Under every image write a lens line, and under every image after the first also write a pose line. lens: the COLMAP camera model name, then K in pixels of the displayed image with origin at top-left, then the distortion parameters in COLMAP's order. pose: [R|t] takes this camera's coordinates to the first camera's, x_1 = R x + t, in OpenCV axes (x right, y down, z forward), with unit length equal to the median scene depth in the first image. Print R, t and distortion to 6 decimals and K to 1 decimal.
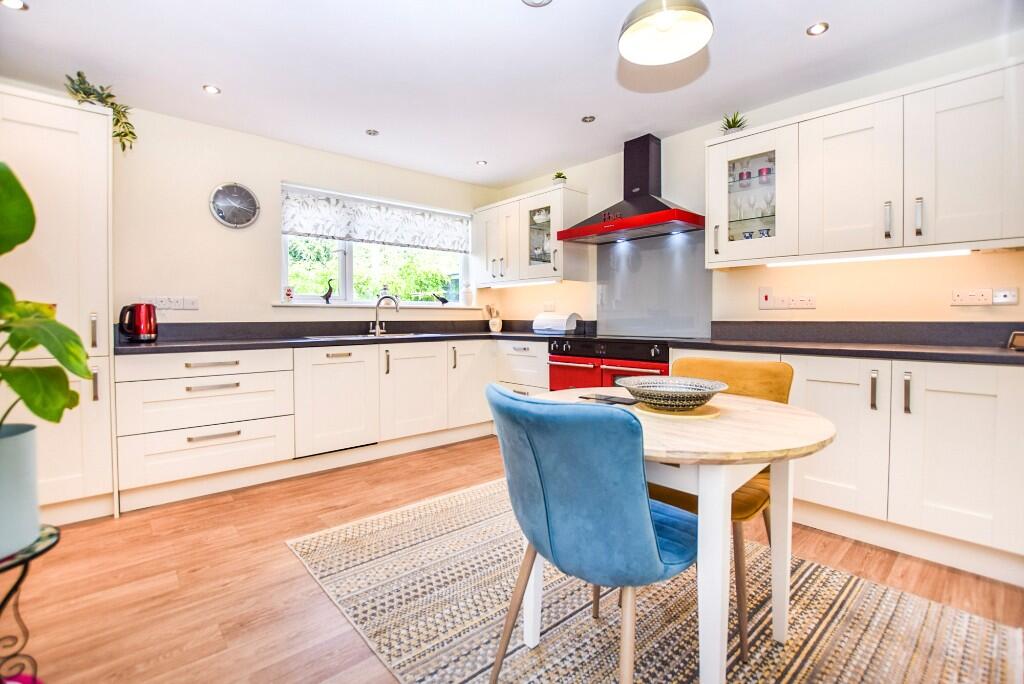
lens RADIAL K [[459.7, 0, 505.0], [0, 459.7, 326.9], [0, 0, 1]] dist [-0.021104, -0.000016]
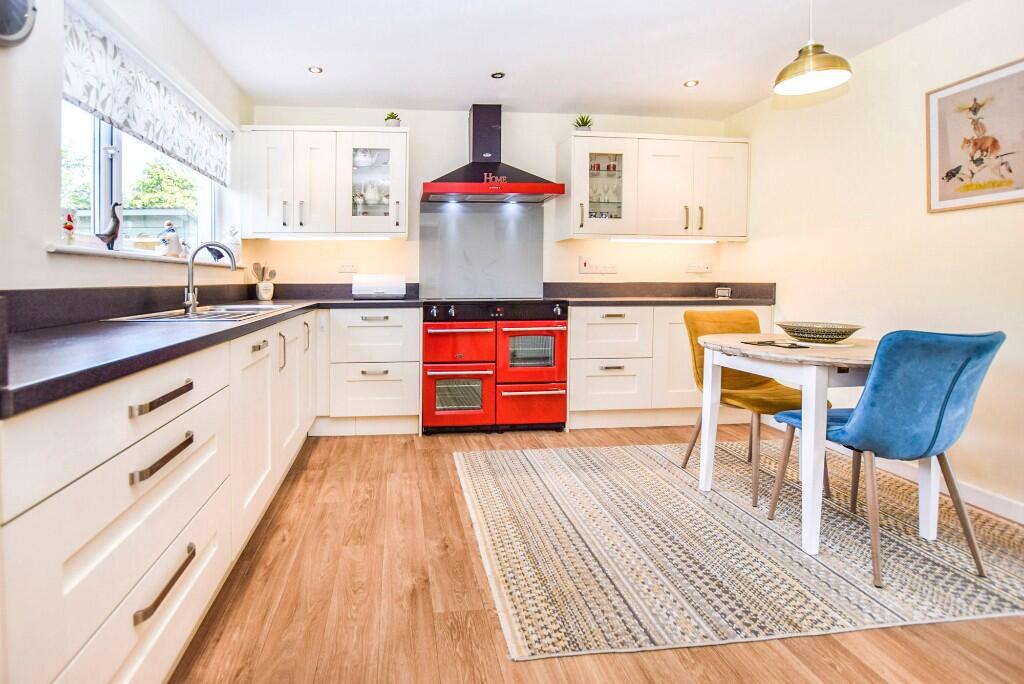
lens RADIAL K [[459.7, 0, 508.8], [0, 459.7, 291.2], [0, 0, 1]] dist [-0.021104, -0.000016]
pose [[0.590726, -0.019280, 0.806642, -0.538337], [0.017179, 0.999788, 0.011316, -0.006158], [-0.806689, 0.007173, 0.590932, 0.371224]]
